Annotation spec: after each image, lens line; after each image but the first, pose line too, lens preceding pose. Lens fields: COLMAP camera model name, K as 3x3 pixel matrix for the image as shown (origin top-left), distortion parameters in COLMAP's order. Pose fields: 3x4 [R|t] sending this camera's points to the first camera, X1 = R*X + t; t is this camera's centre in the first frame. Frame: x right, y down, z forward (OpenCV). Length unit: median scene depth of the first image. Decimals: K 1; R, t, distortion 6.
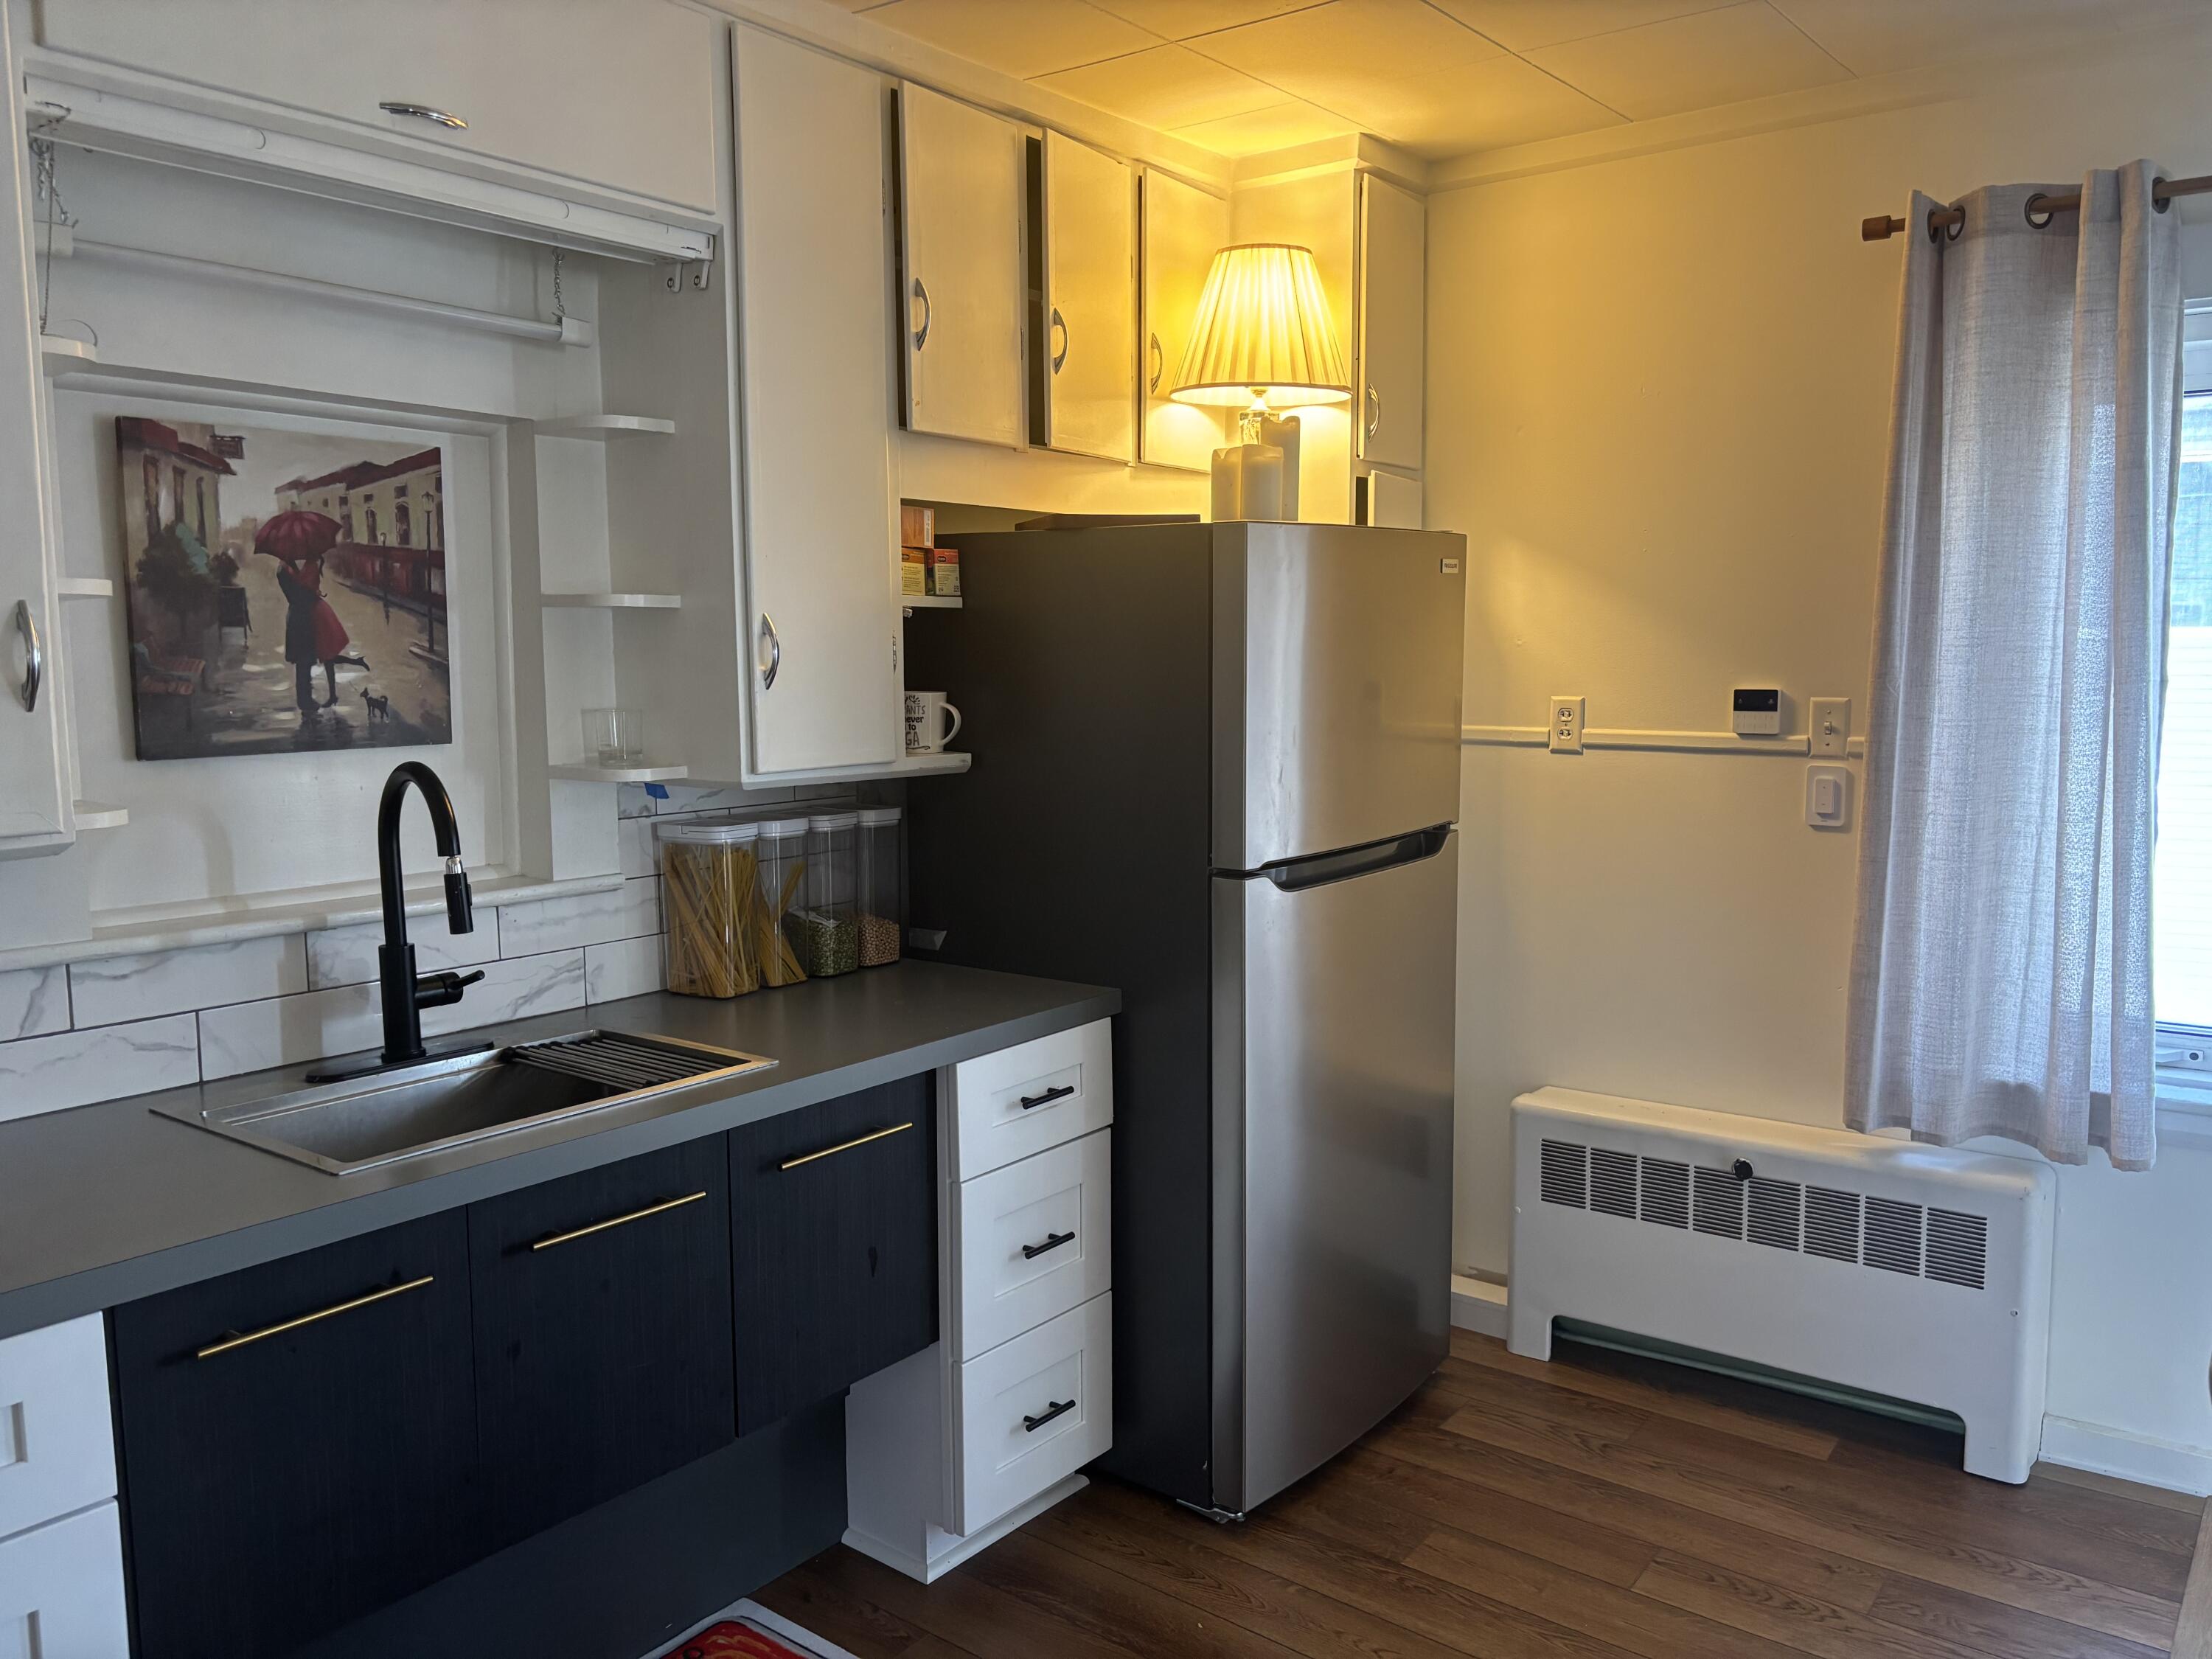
lens RADIAL K [[1674.2, 0, 1114.7], [0, 1674.2, 840.5], [0, 0, 1]] dist [0.063098, -0.076117]
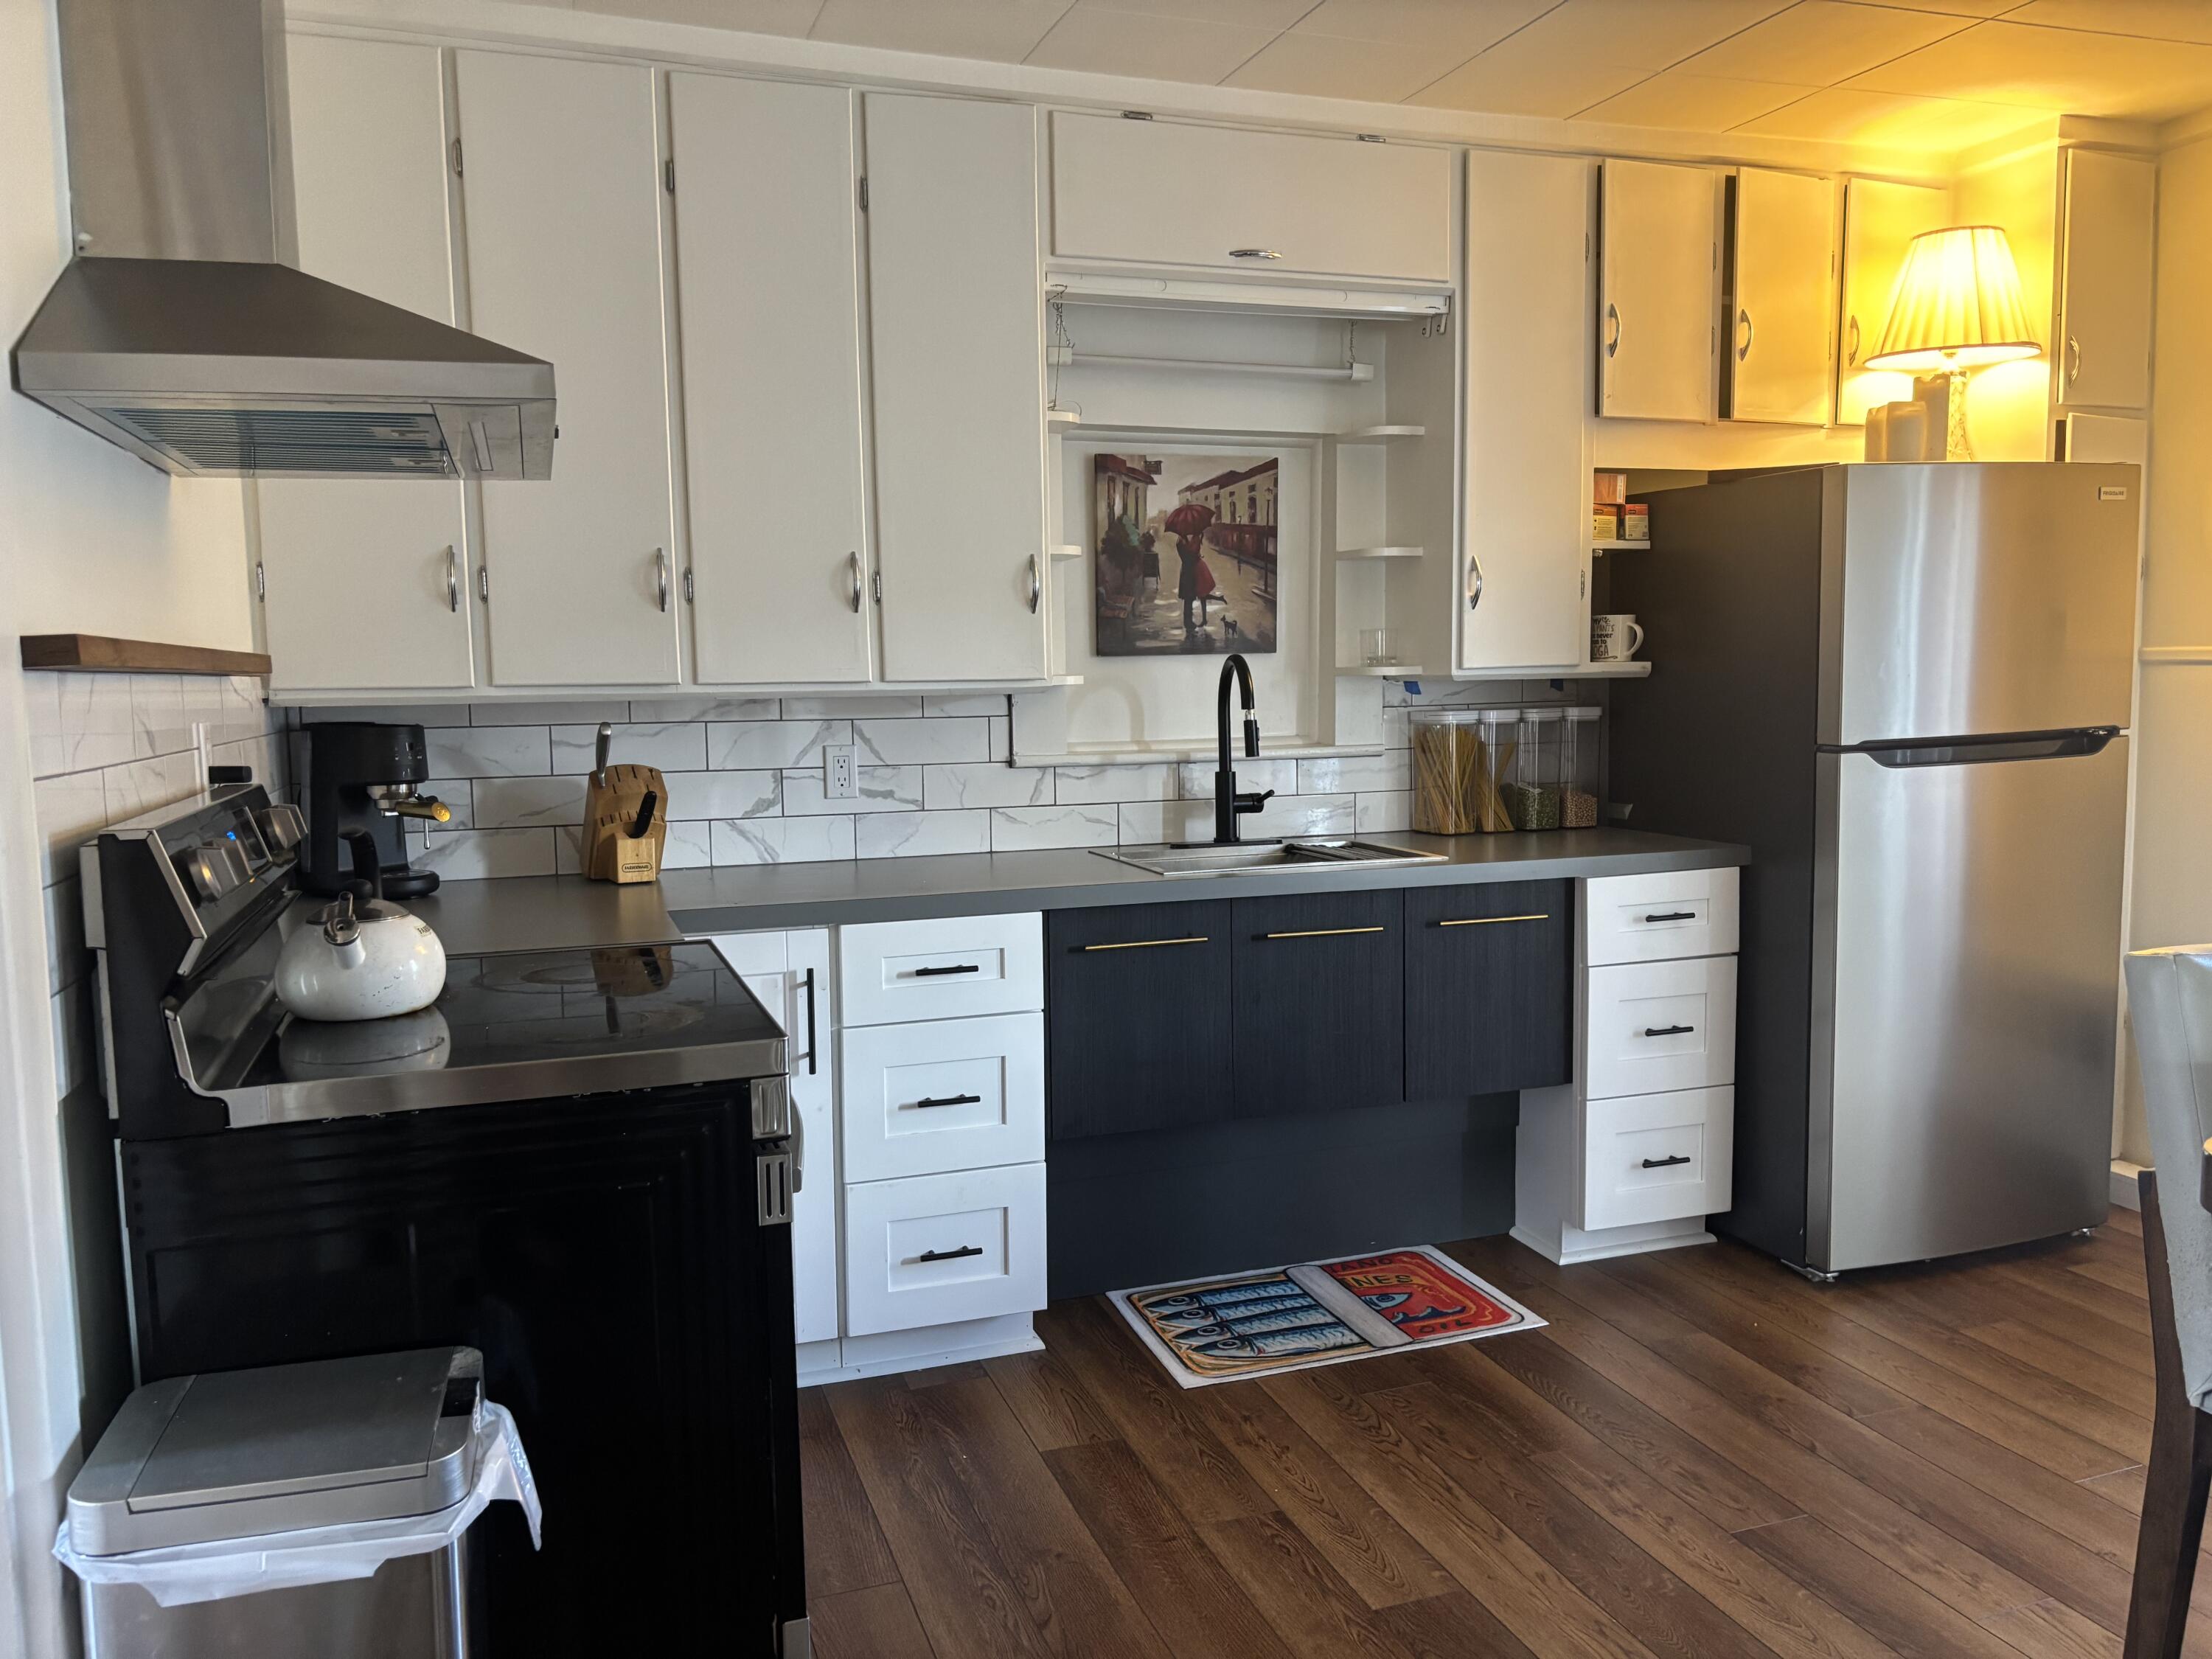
lens RADIAL K [[1674.2, 0, 1098.6], [0, 1674.2, 847.5], [0, 0, 1]] dist [0.063098, -0.076117]
pose [[0.834662, 0.050530, -0.548439, 0.323084], [-0.051417, 0.998583, 0.013752, 0.109170], [0.548357, 0.016721, 0.836077, -0.364585]]
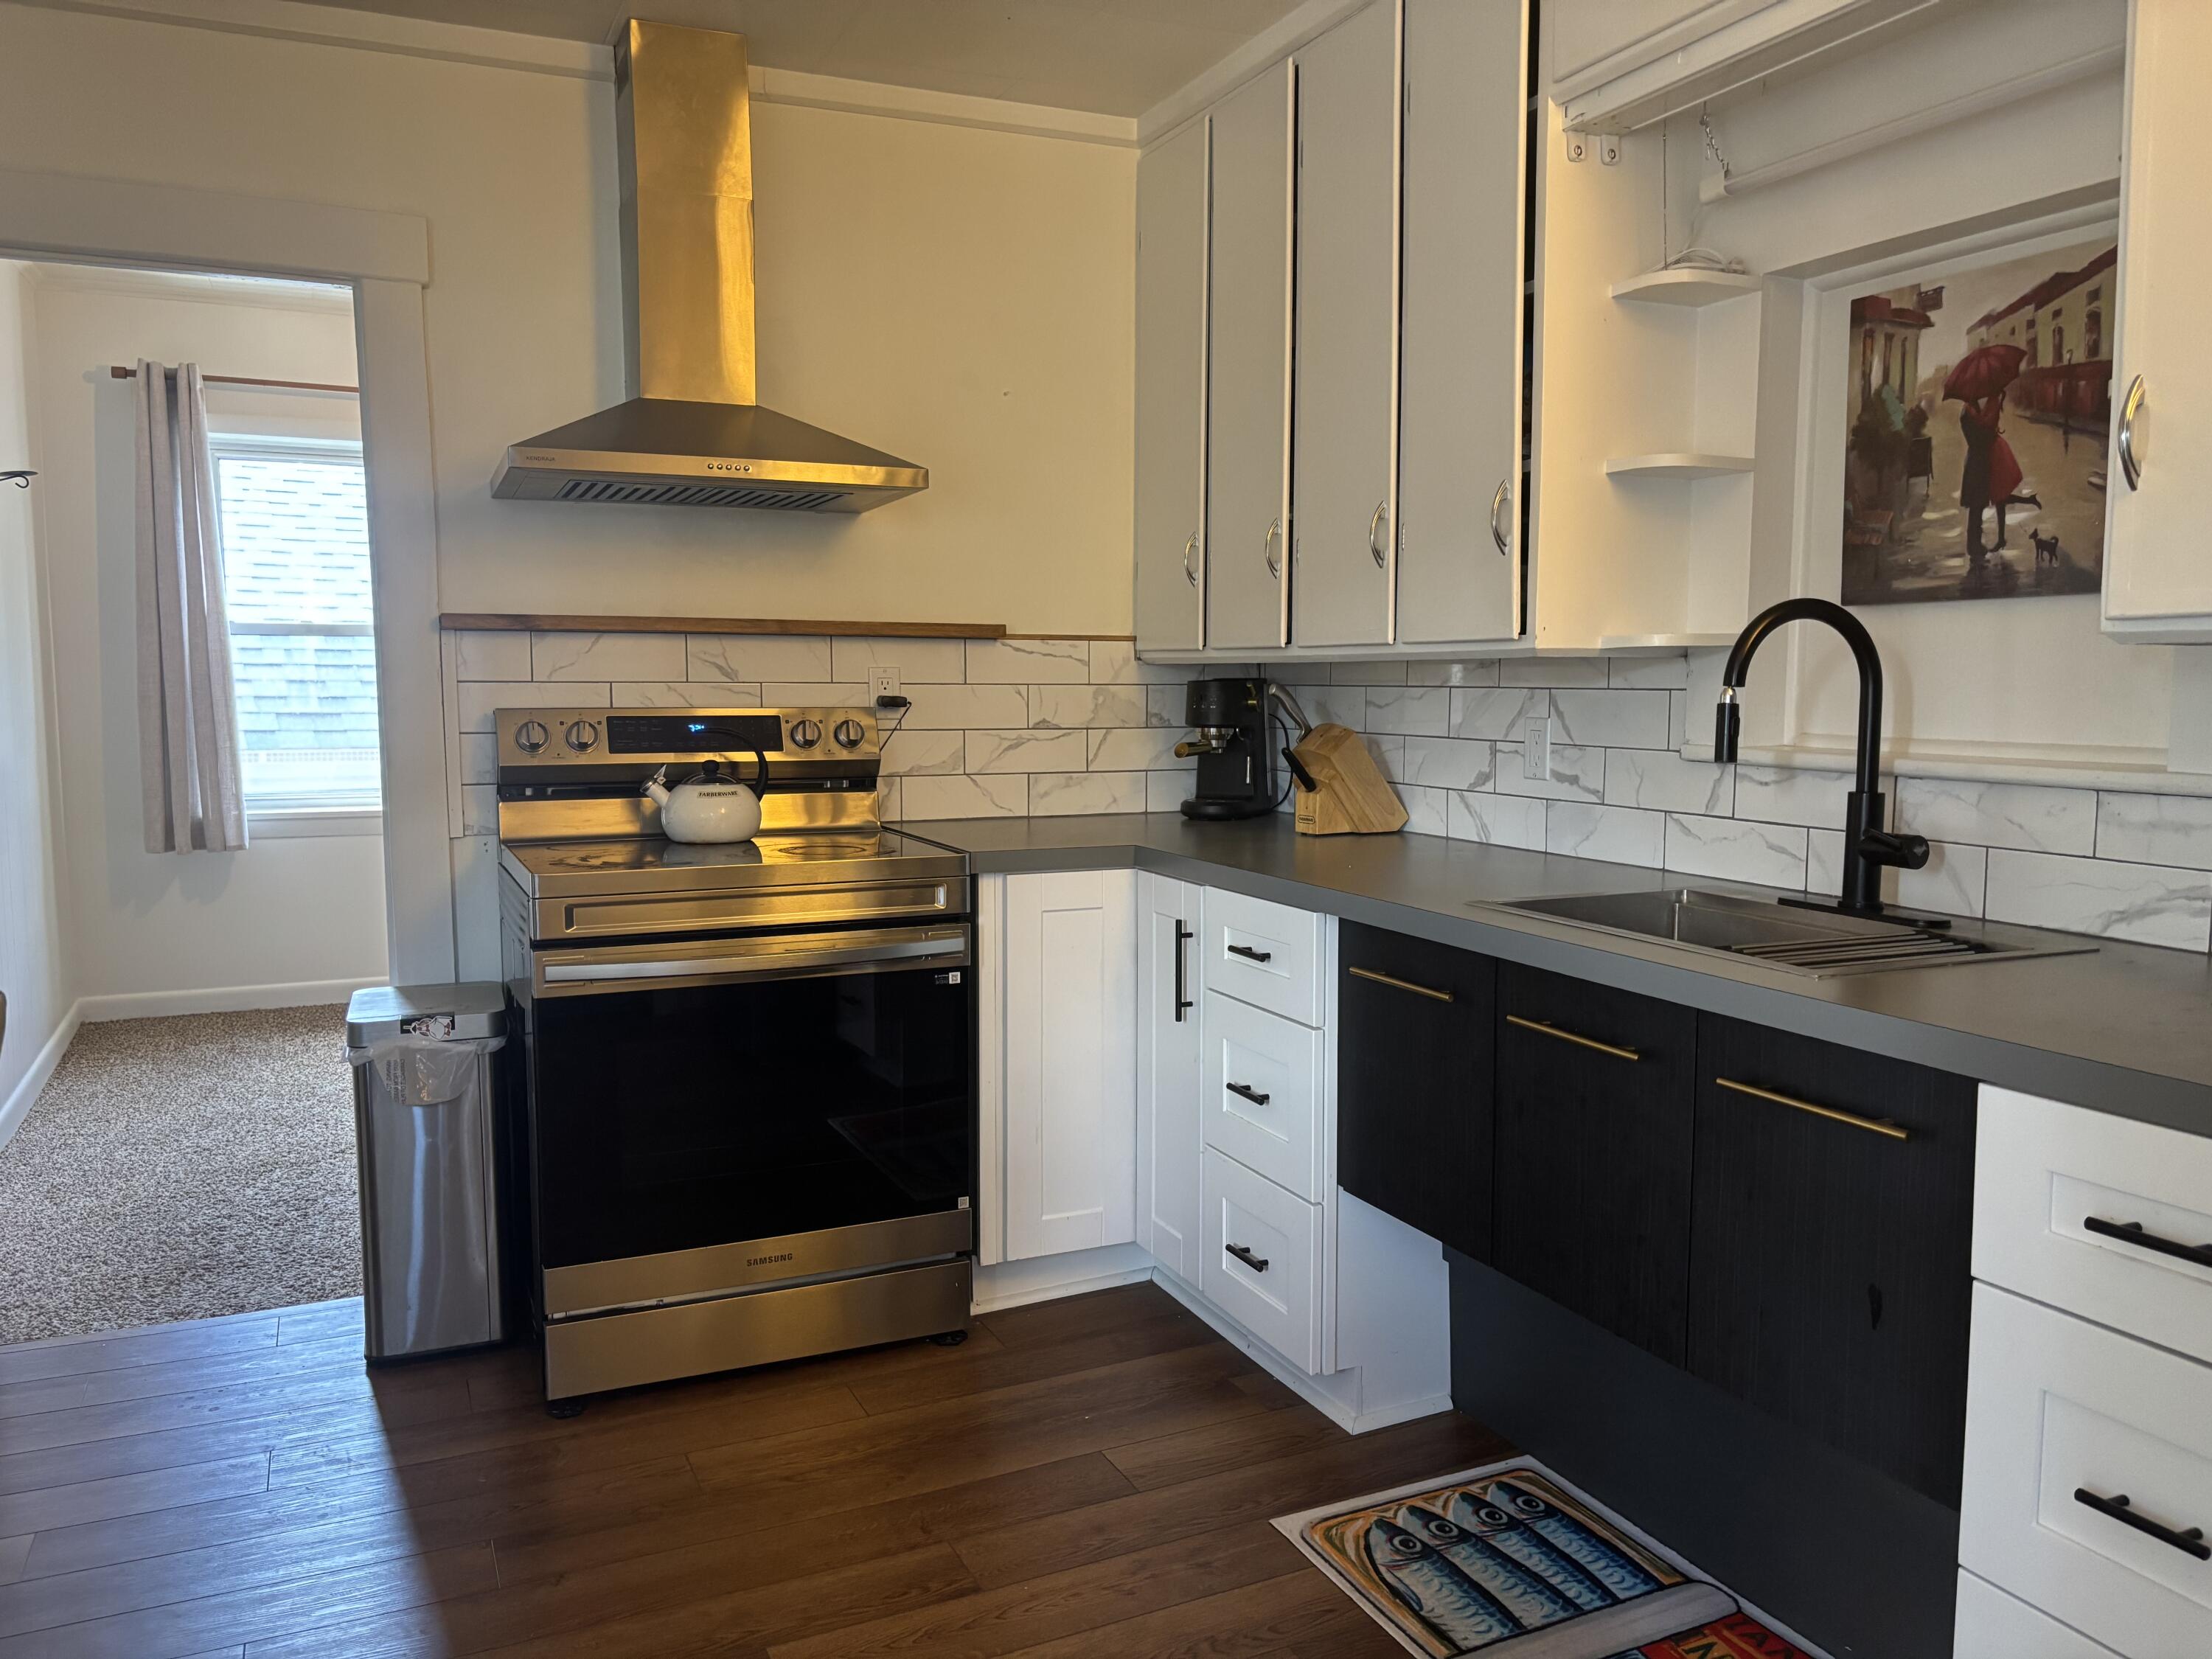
lens RADIAL K [[1674.2, 0, 1122.2], [0, 1674.2, 840.3], [0, 0, 1]] dist [0.063098, -0.076117]
pose [[-0.471593, 0.094917, -0.876693, 0.589691], [-0.095346, 0.982873, 0.157701, -0.022135], [0.876647, 0.157960, -0.454466, 0.990745]]
